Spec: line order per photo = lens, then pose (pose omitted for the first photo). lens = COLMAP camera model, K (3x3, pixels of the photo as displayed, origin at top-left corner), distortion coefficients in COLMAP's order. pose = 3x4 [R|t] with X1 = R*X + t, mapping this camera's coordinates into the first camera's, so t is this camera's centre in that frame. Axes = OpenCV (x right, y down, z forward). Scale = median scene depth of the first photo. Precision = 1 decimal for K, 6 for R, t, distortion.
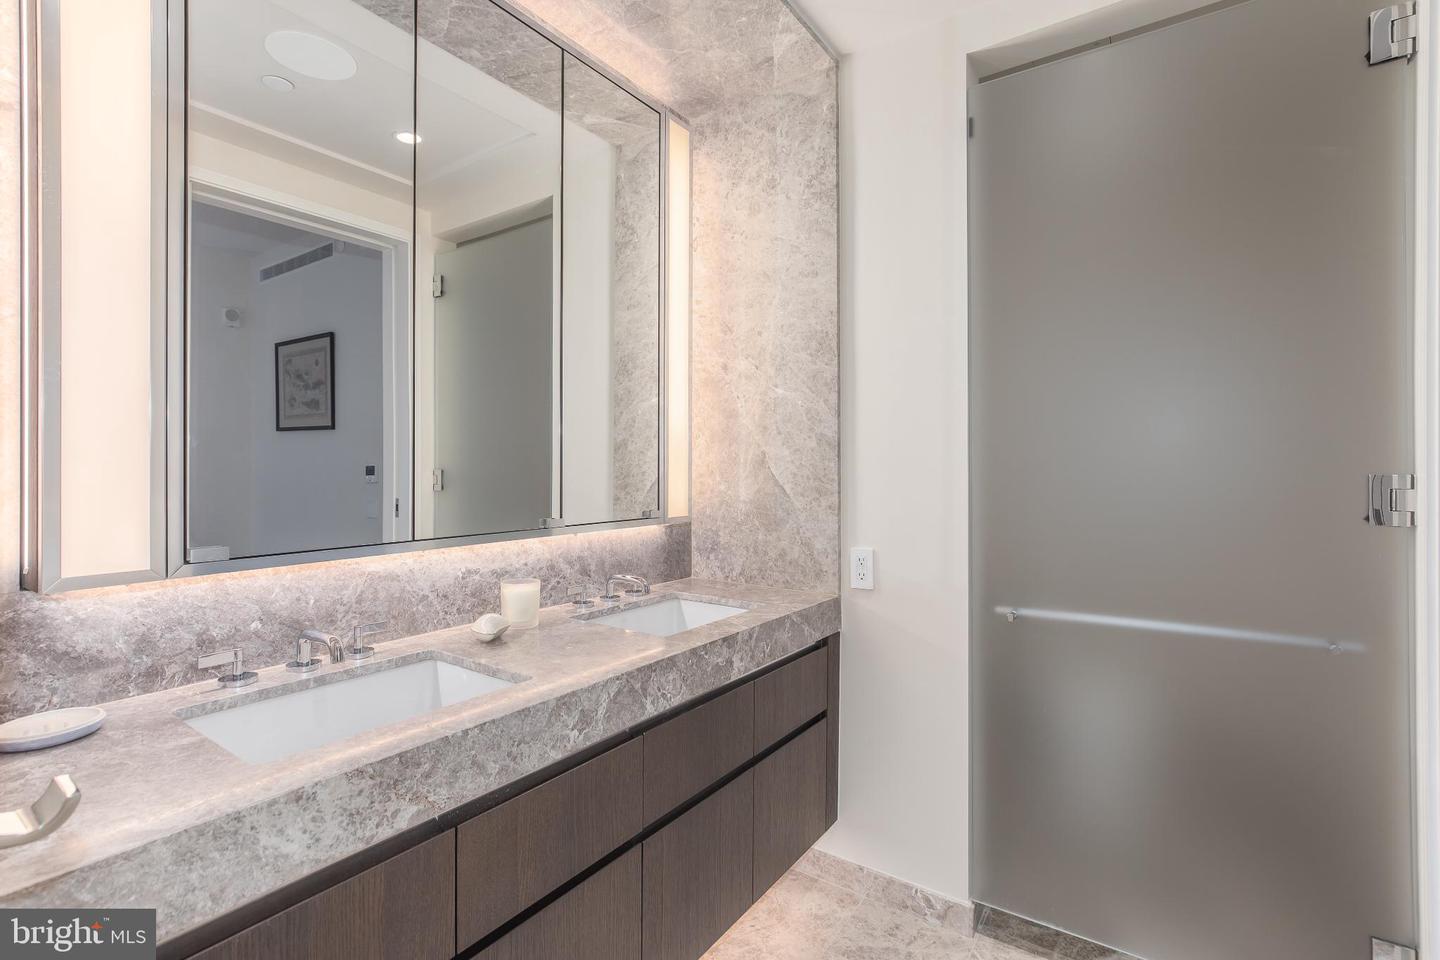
lens RADIAL K [[662.1, 0, 718.8], [0, 662.1, 465.2], [0, 0, 1]] dist [-0.010336, 0.006584]
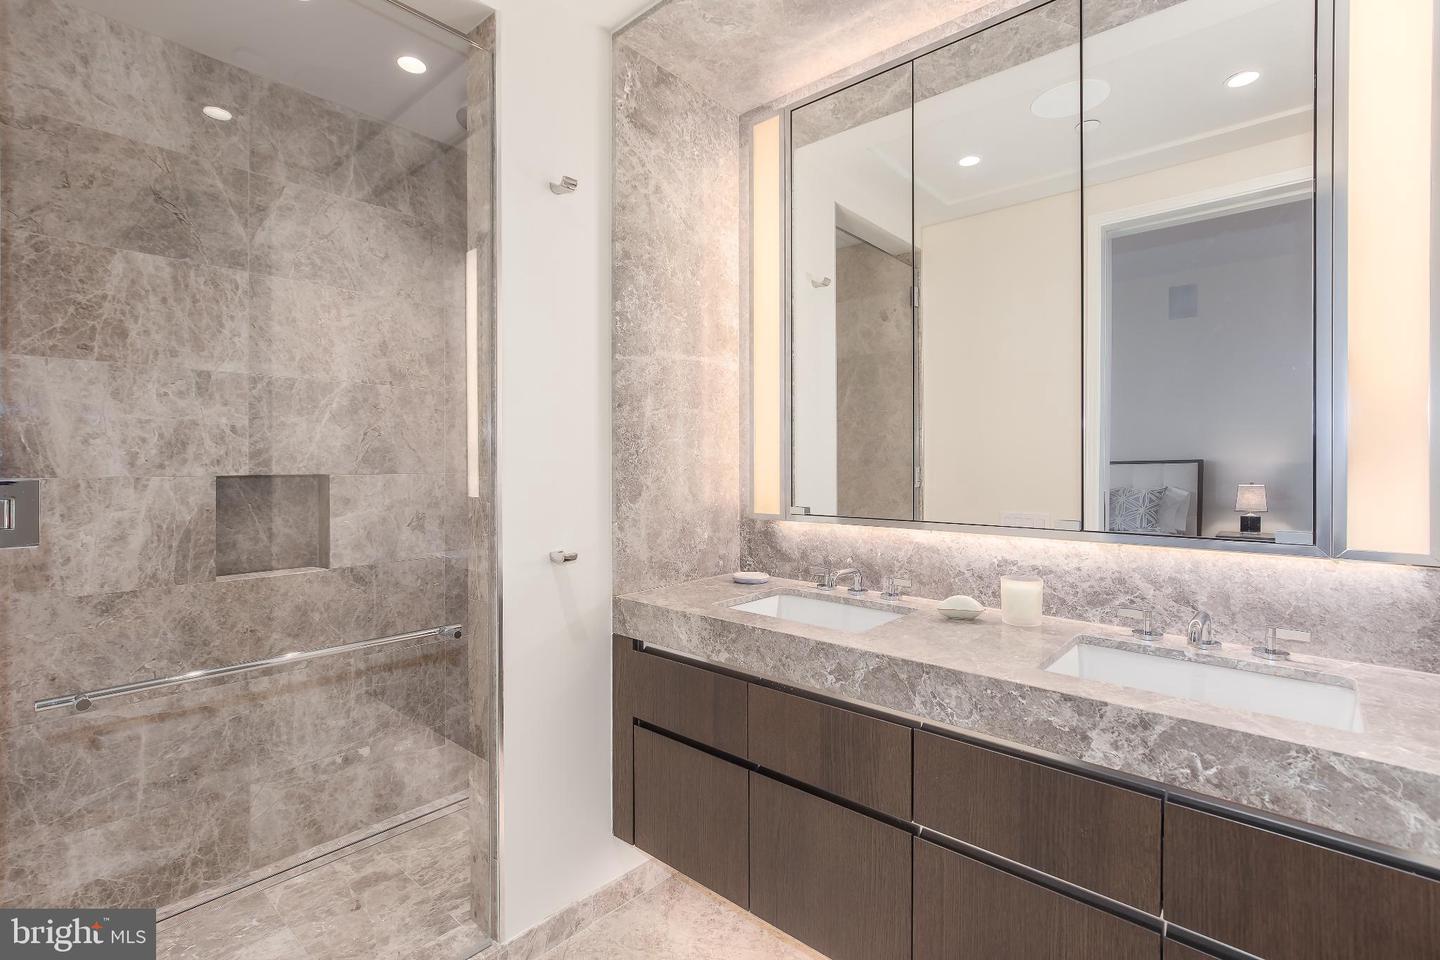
lens RADIAL K [[662.1, 0, 724.1], [0, 662.1, 471.5], [0, 0, 1]] dist [-0.010336, 0.006584]
pose [[-0.100451, 0.009474, -0.994897, 0.832819], [-0.000786, 0.999954, 0.009602, 0.007451], [0.994942, 0.001747, -0.100439, 0.750561]]
